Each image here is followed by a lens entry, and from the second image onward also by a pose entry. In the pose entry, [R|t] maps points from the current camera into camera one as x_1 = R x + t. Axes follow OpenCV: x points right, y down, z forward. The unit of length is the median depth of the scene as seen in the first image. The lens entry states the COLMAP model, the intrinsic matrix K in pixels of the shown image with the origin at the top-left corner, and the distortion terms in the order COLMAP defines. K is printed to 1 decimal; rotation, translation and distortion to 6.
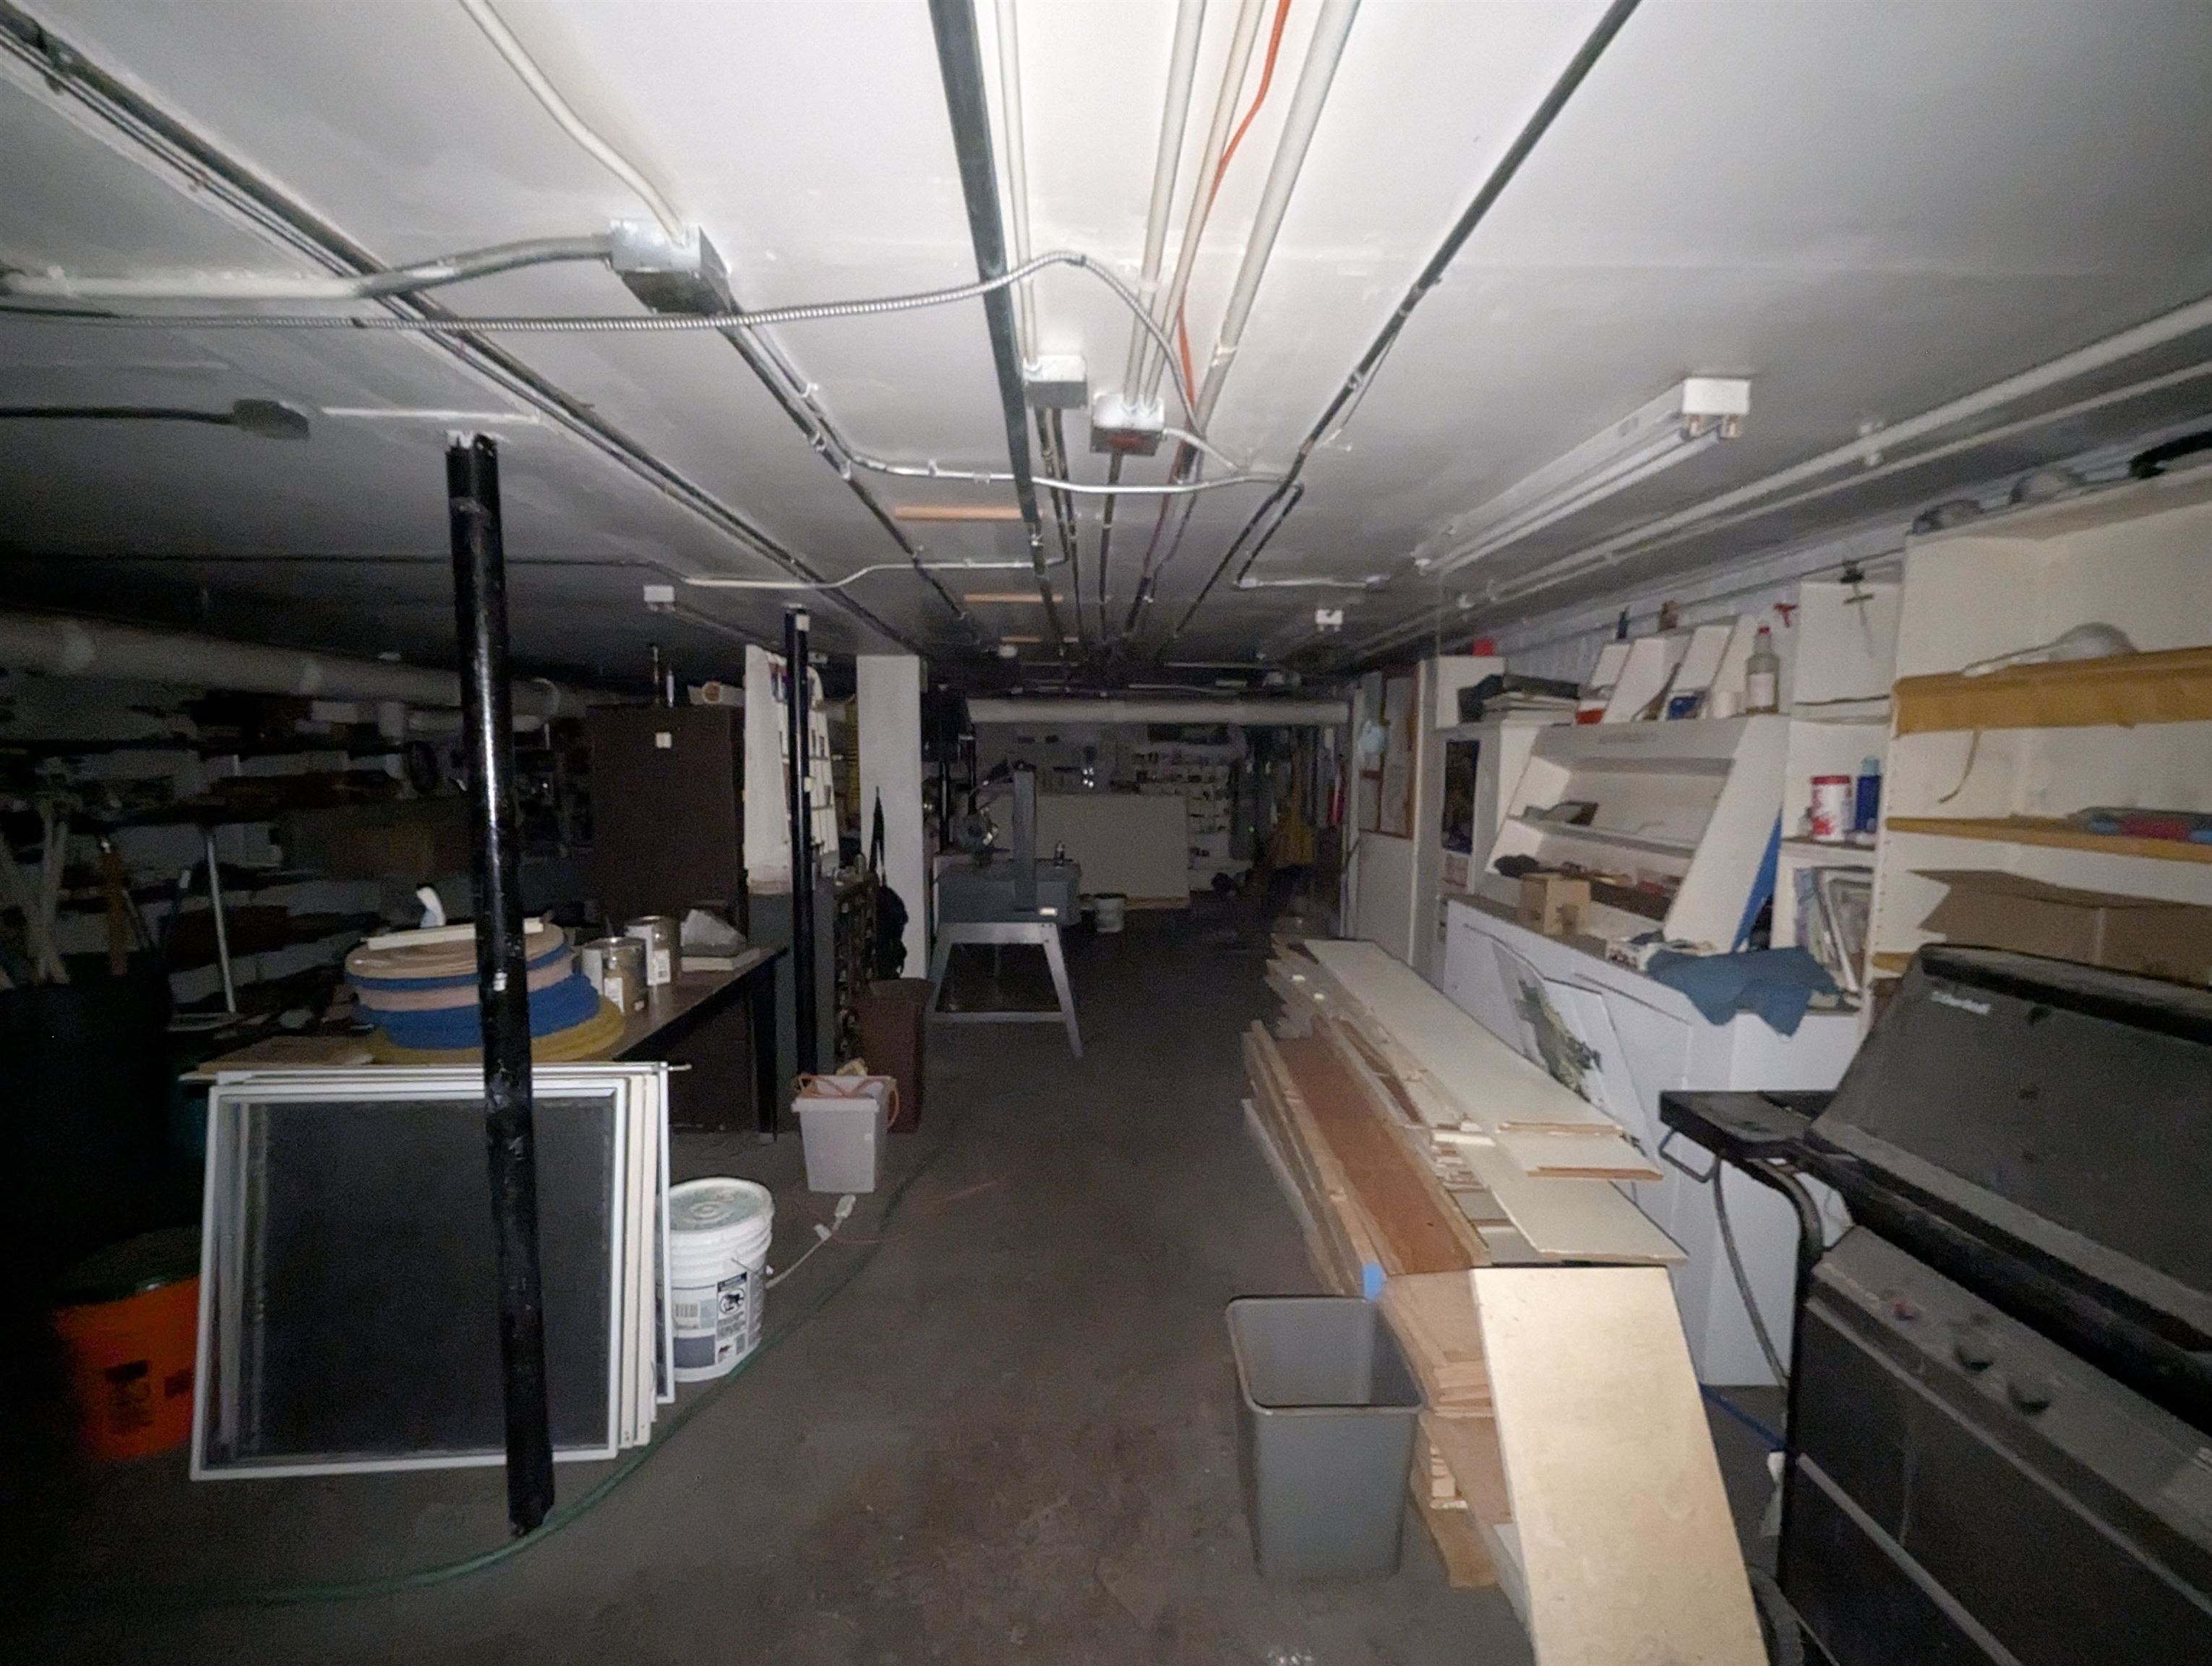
lens RADIAL K [[916.5, 0, 1106.0], [0, 916.5, 833.0], [0, 0, 1]] dist [-0.000727, -0.000215]
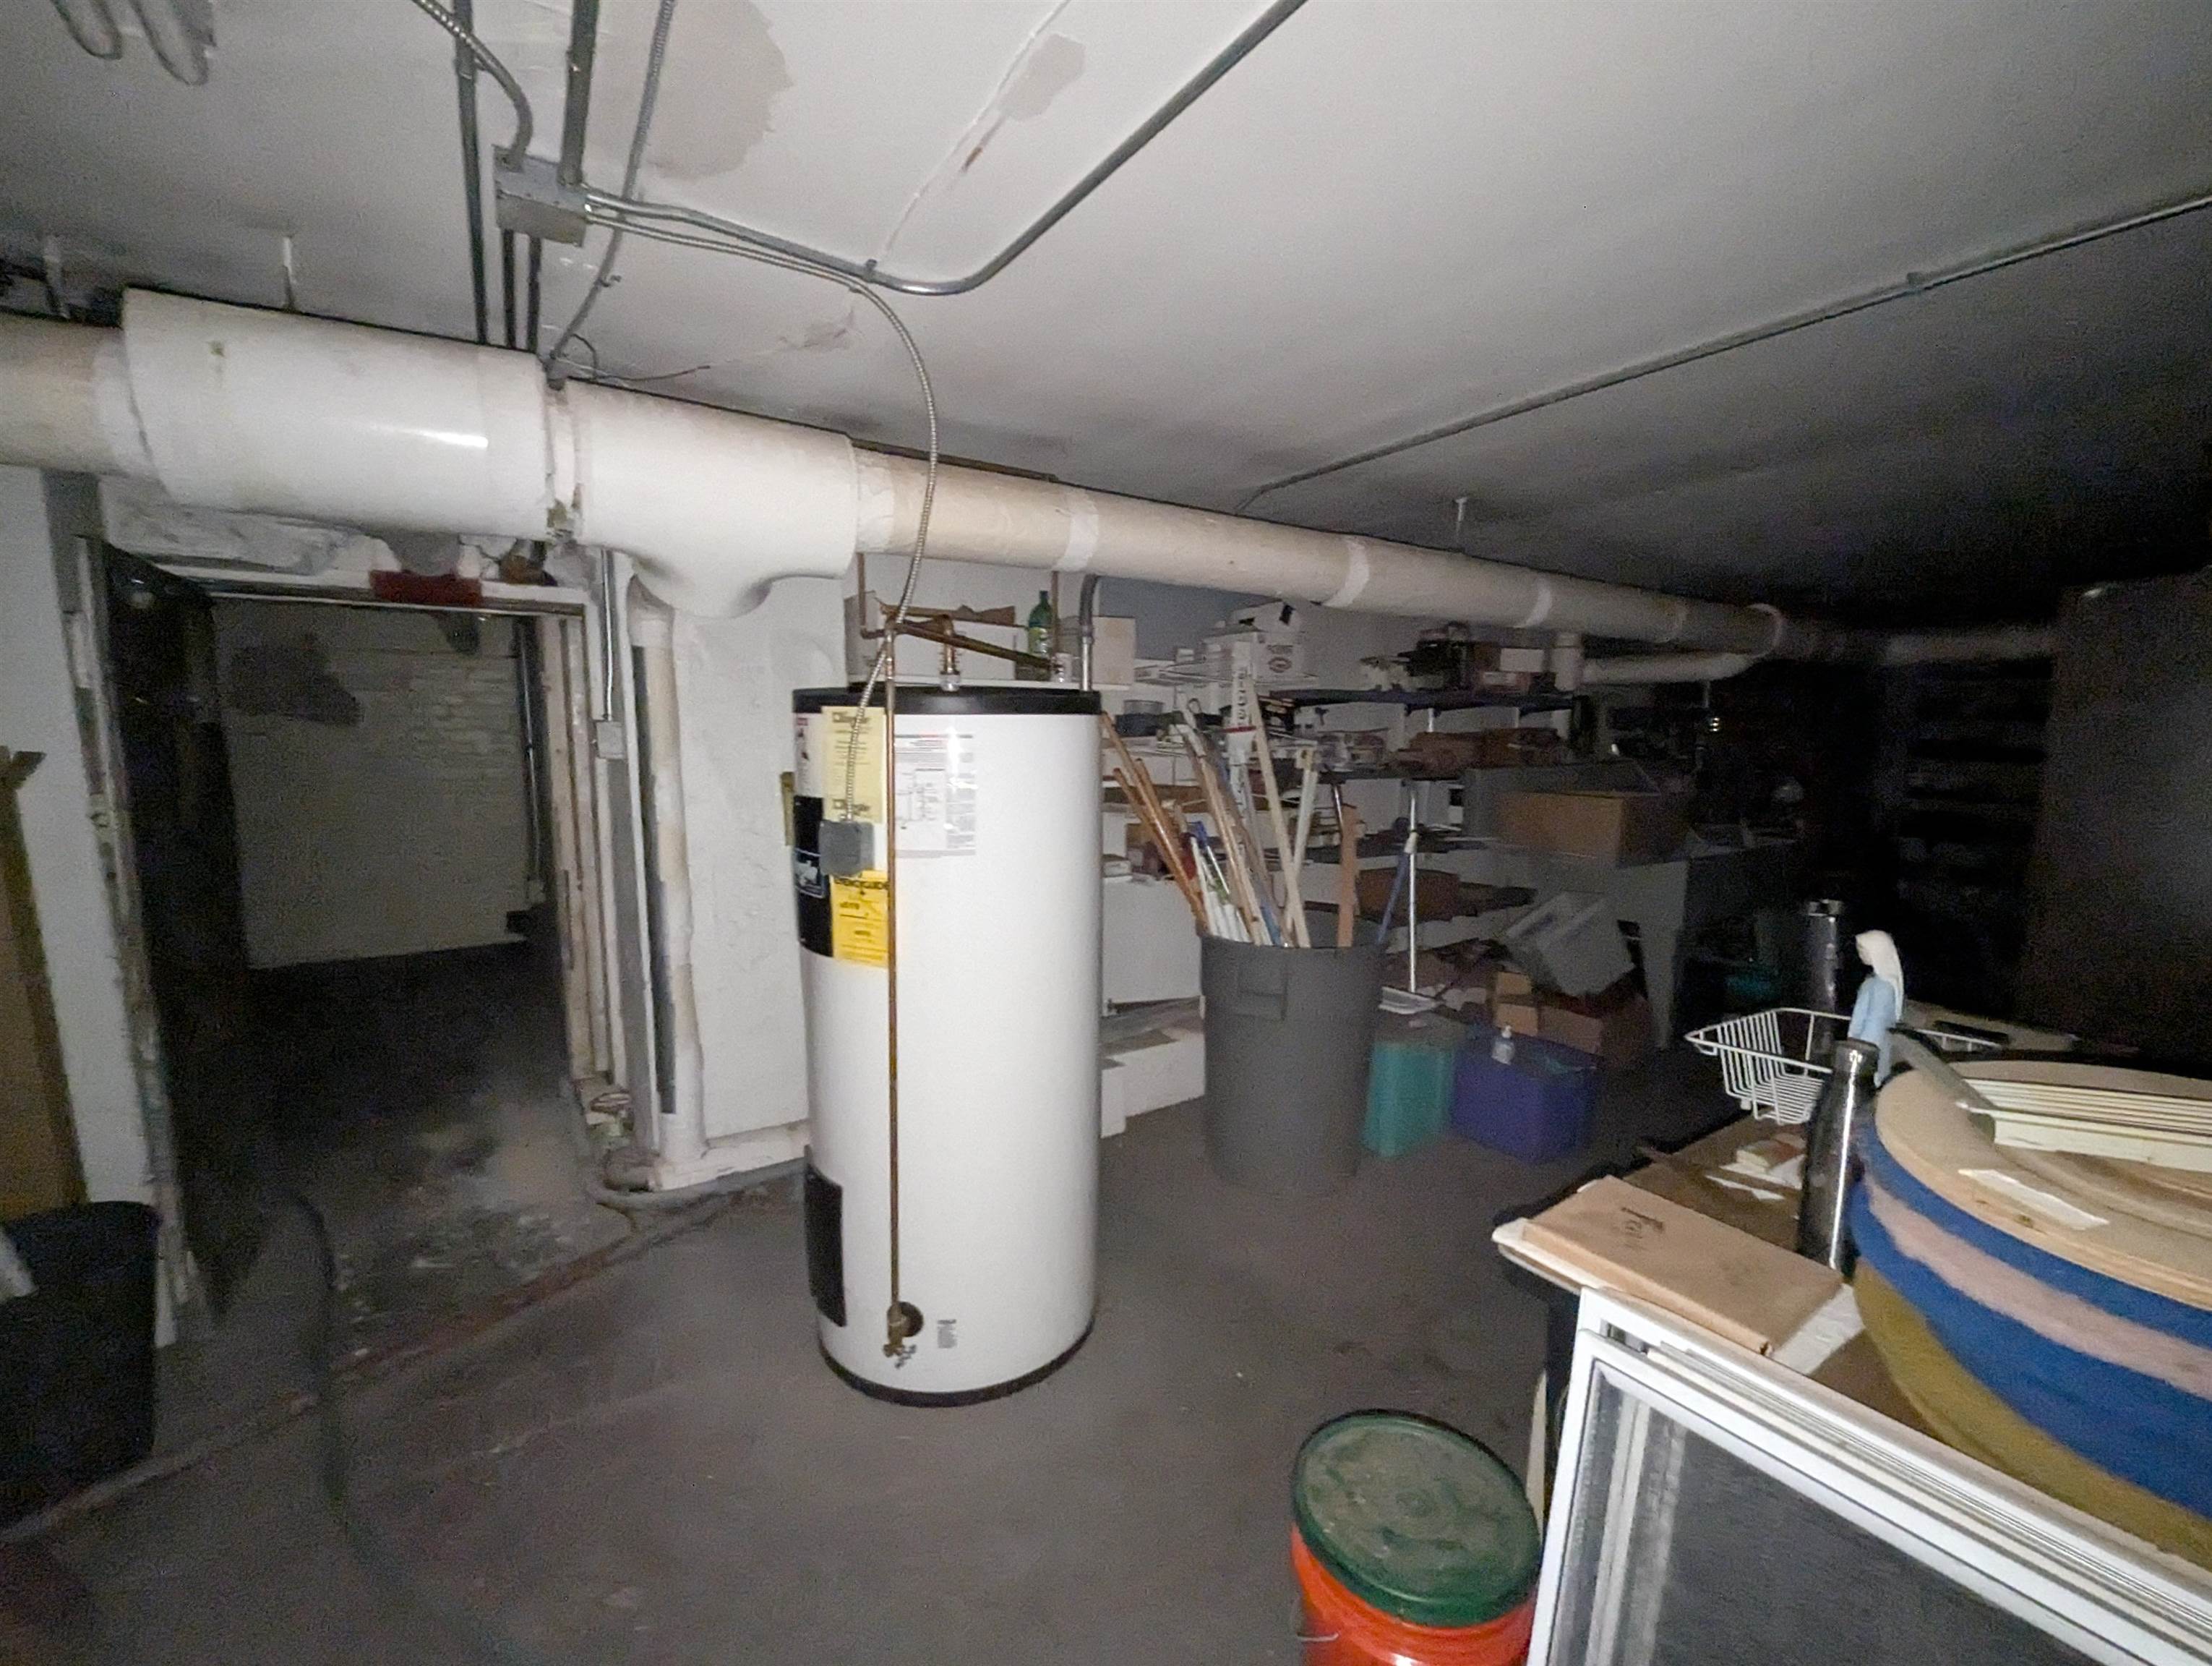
lens RADIAL K [[916.5, 0, 1106.0], [0, 916.5, 833.0], [0, 0, 1]] dist [-0.000727, -0.000215]
pose [[0.511559, 0.102932, -0.853061, -0.327546], [-0.078747, 0.994237, 0.072744, 0.001018], [0.855632, 0.029963, 0.516716, 0.241540]]
